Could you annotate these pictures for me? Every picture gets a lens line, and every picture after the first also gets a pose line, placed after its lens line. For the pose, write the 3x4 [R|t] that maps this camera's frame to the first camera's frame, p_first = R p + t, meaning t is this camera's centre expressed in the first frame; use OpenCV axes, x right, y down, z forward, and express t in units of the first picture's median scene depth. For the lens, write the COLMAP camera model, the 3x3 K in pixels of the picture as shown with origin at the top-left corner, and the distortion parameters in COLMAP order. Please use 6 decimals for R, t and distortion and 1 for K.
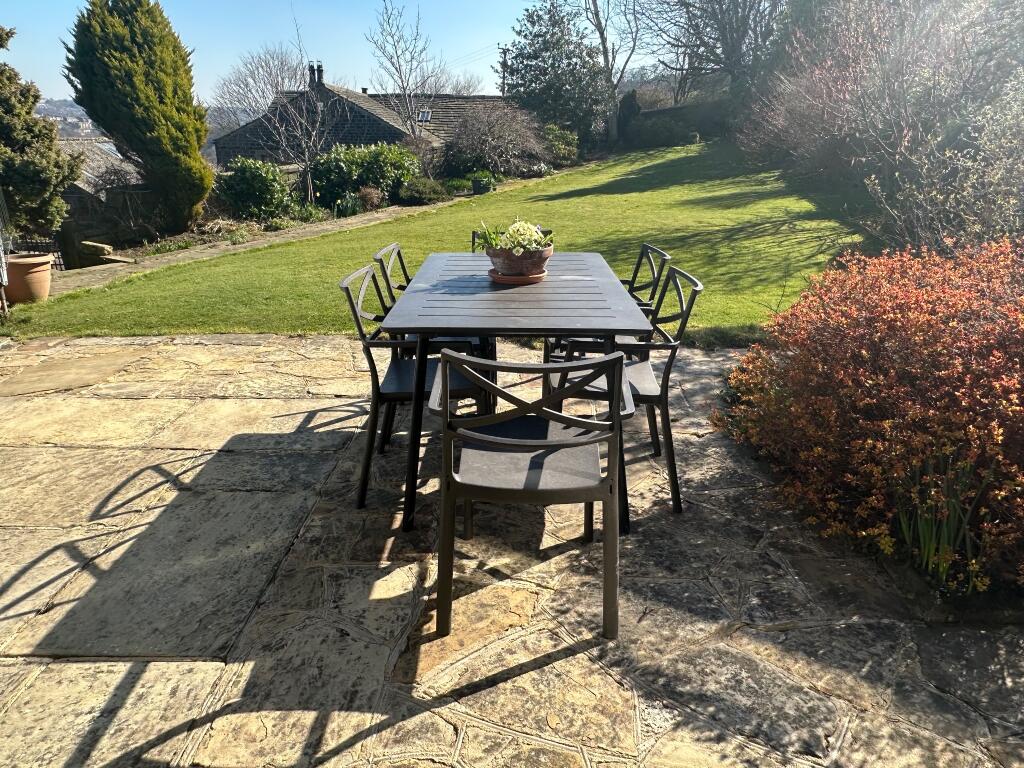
lens RADIAL K [[699.6, 0, 509.3], [0, 699.6, 385.7], [0, 0, 1]] dist [0.014246, 0.003966]
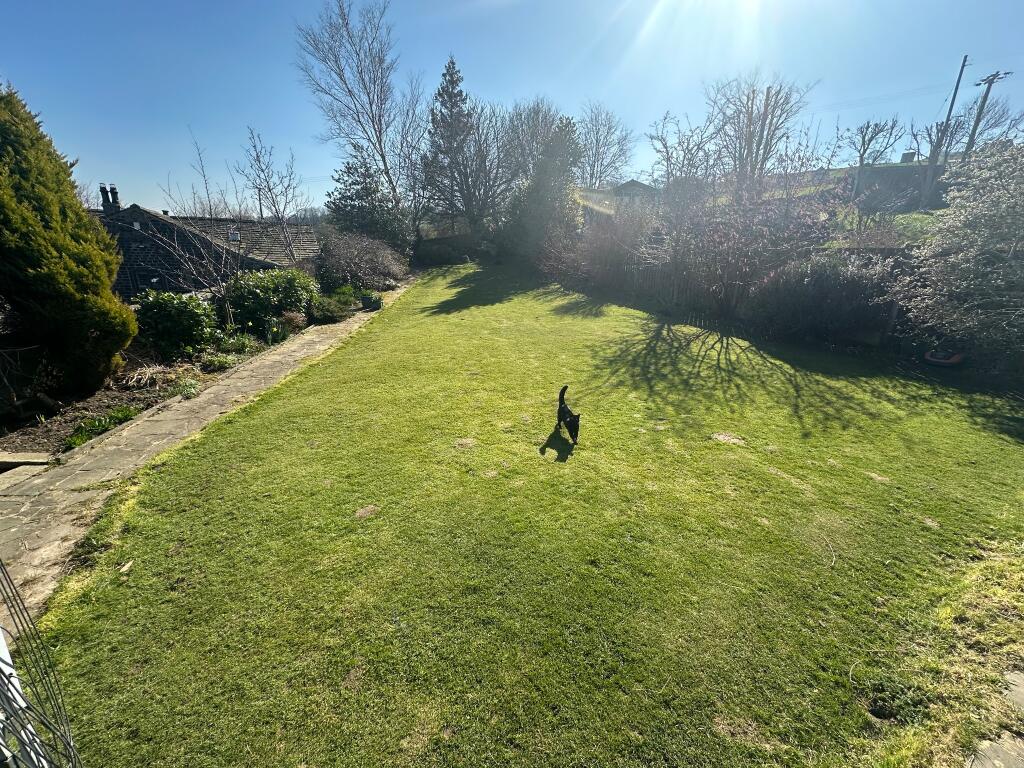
lens RADIAL K [[408.0, 0, 514.8], [0, 408.0, 382.1], [0, 0, 1]] dist [-0.000021, -0.000326]
pose [[0.840607, -0.141761, 0.522765, -0.311977], [0.157370, 0.987430, 0.014716, -0.164457], [-0.518280, 0.069897, 0.852350, 0.378957]]
